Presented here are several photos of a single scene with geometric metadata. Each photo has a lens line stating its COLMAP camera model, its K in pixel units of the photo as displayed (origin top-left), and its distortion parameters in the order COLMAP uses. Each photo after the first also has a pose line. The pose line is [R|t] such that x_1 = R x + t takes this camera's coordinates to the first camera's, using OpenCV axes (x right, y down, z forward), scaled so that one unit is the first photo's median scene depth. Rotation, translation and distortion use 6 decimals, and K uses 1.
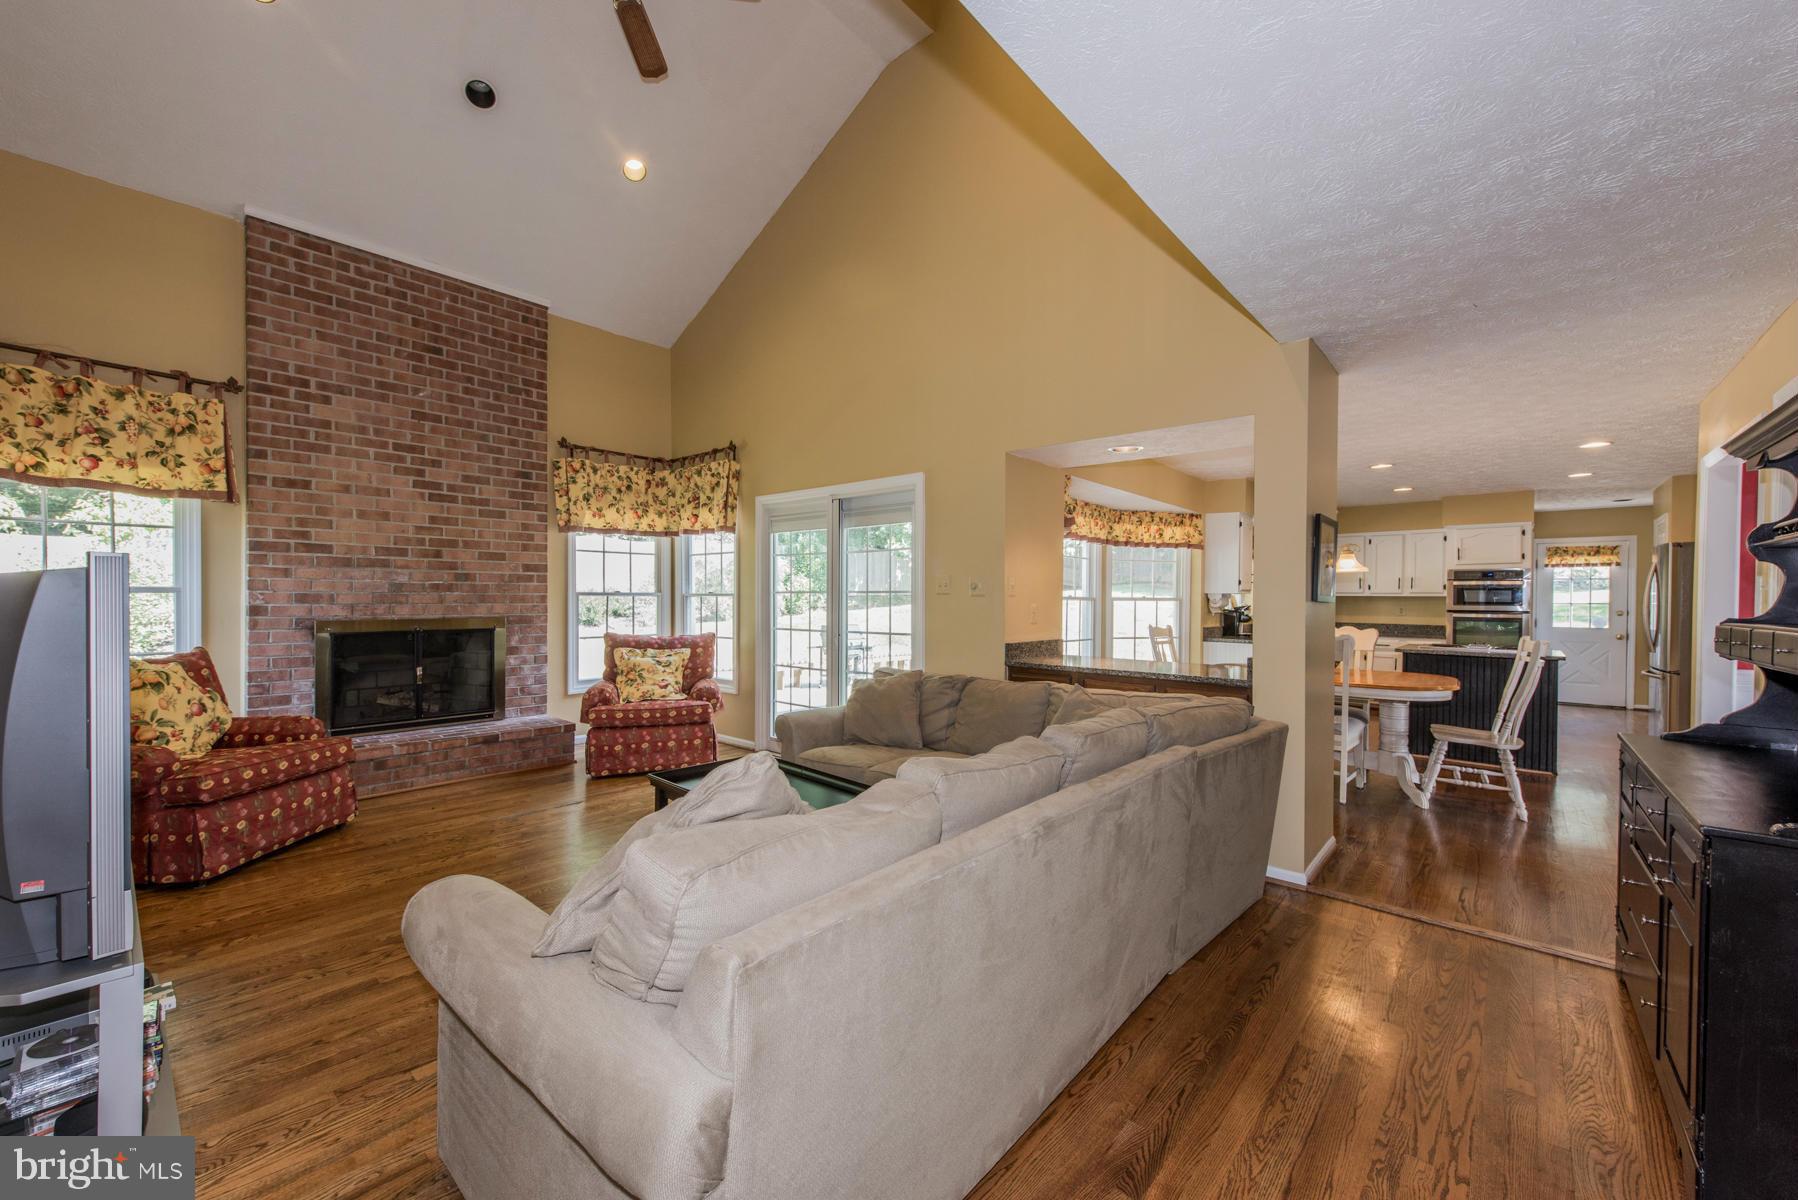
lens RADIAL K [[717.4, 0, 882.8], [0, 717.4, 606.2], [0, 0, 1]] dist [-0.003834, 0.001053]
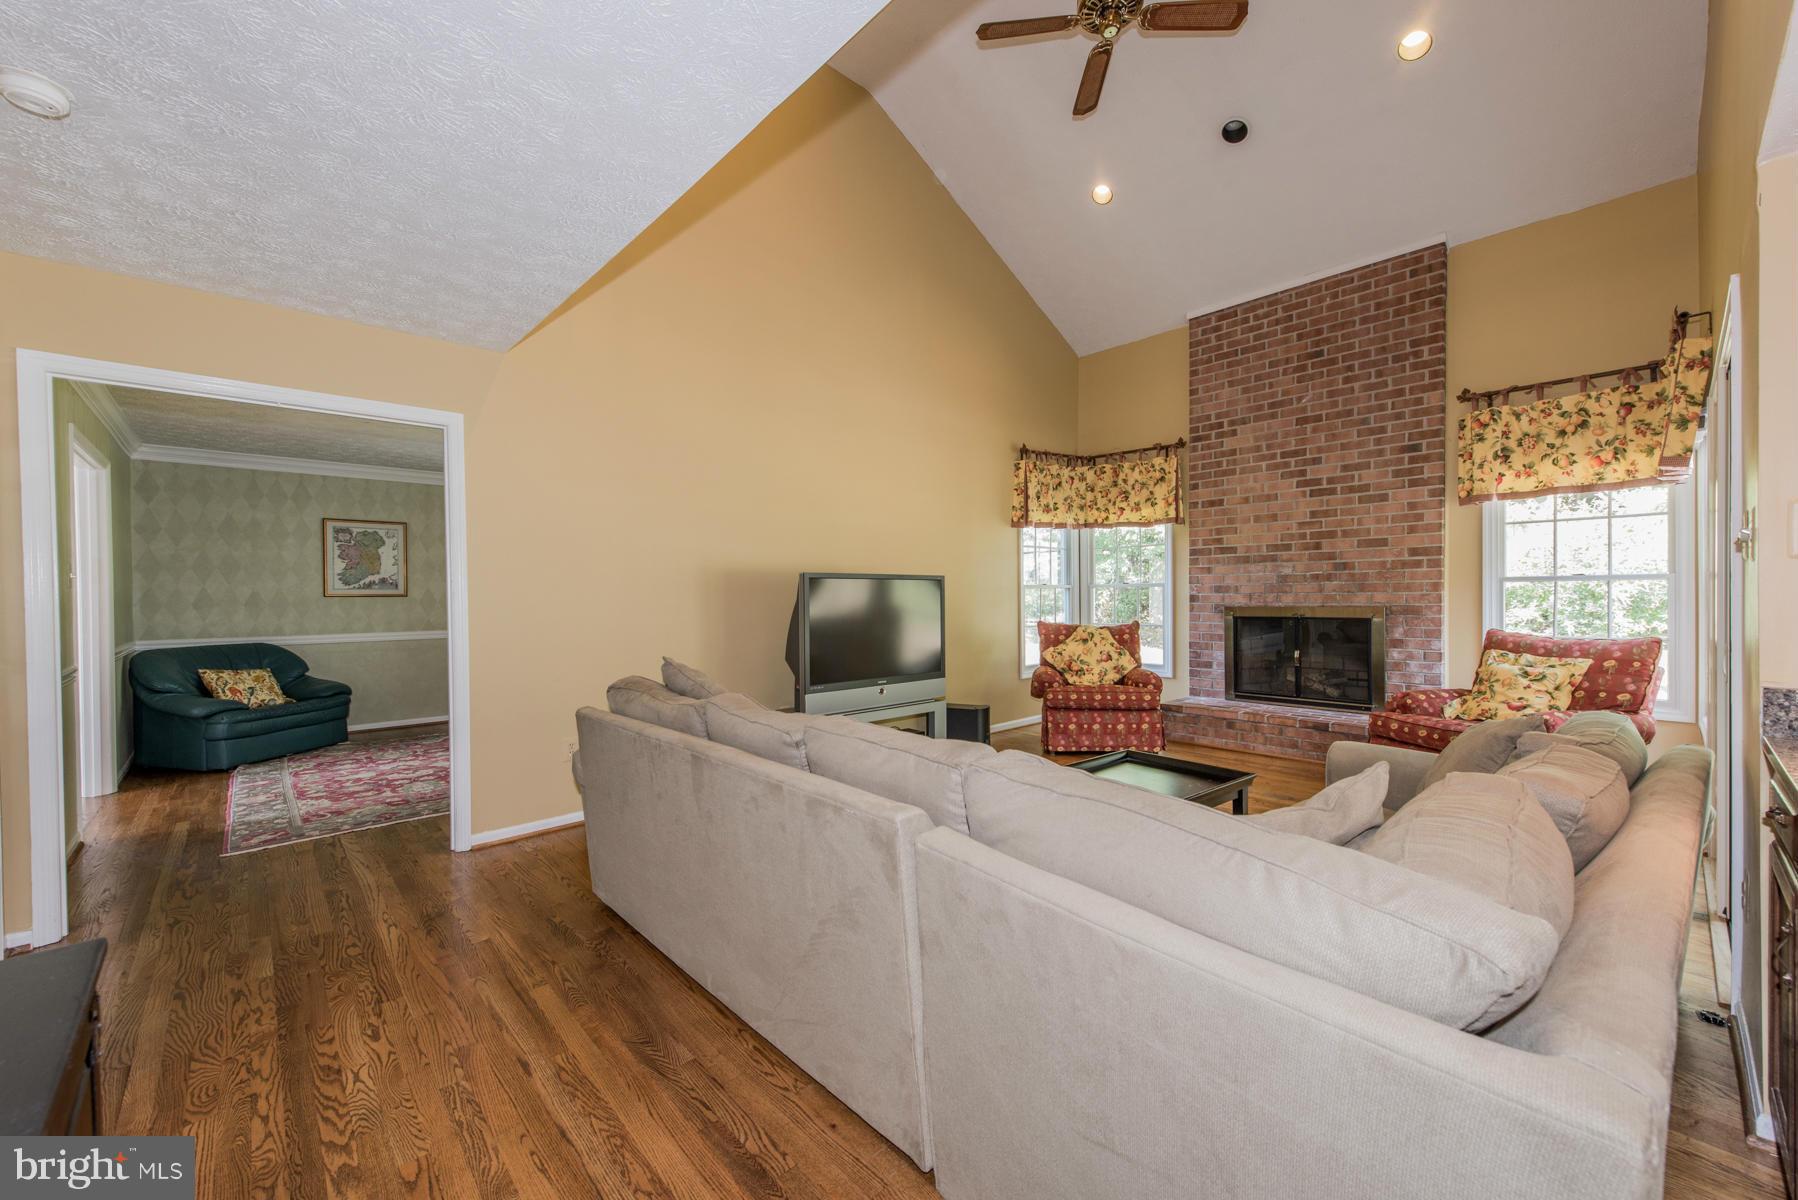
lens RADIAL K [[717.4, 0, 914.3], [0, 717.4, 608.2], [0, 0, 1]] dist [-0.003834, 0.001053]
pose [[-0.118988, 0.013572, -0.992803, 0.509222], [-0.002723, 0.999898, 0.013995, 0.006253], [0.992892, 0.004368, -0.118939, 0.539495]]
